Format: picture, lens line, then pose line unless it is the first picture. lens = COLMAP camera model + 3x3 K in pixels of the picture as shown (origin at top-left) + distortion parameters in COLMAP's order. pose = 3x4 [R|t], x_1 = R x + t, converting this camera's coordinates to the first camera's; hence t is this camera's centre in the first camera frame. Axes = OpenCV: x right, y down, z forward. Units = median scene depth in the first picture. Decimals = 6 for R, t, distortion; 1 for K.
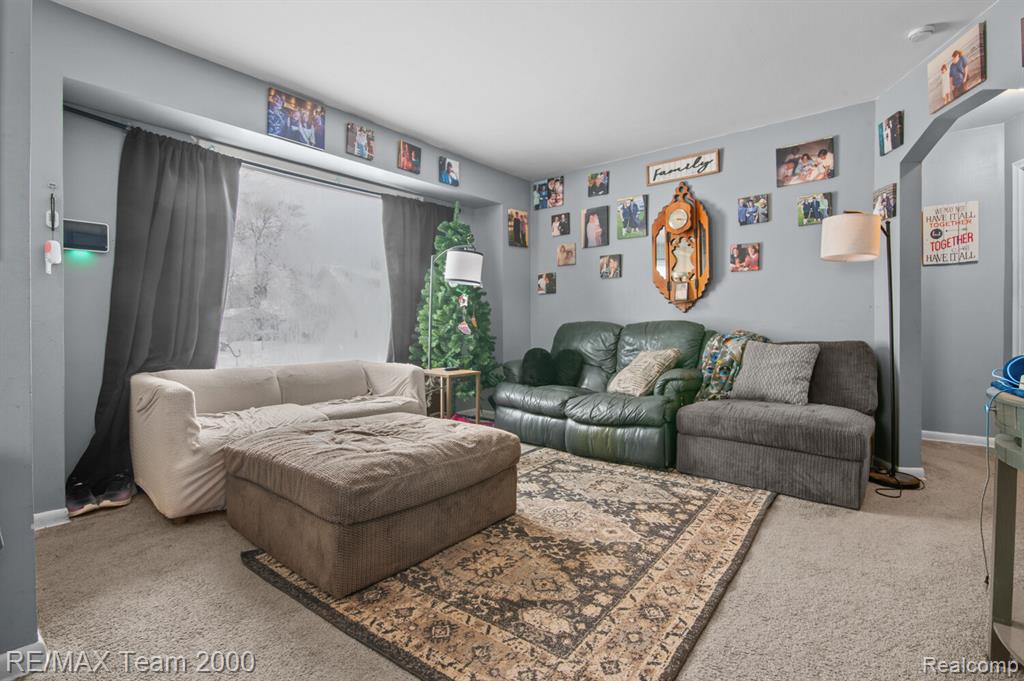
lens RADIAL K [[477.1, 0, 541.2], [0, 477.1, 322.9], [0, 0, 1]] dist [-0.004991, 0.000961]
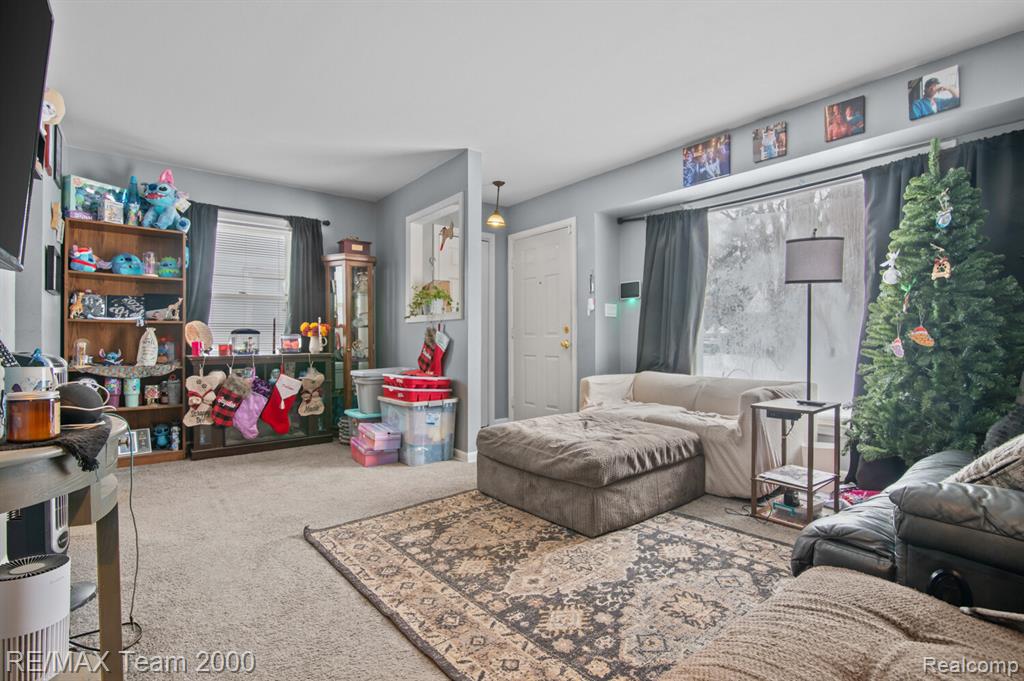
lens RADIAL K [[477.1, 0, 514.7], [0, 477.1, 341.9], [0, 0, 1]] dist [-0.004991, 0.000961]
pose [[-0.235001, 0.007035, -0.971970, 1.006071], [0.004201, 0.999972, 0.006222, -0.006351], [0.971986, -0.002621, -0.235024, 1.177816]]
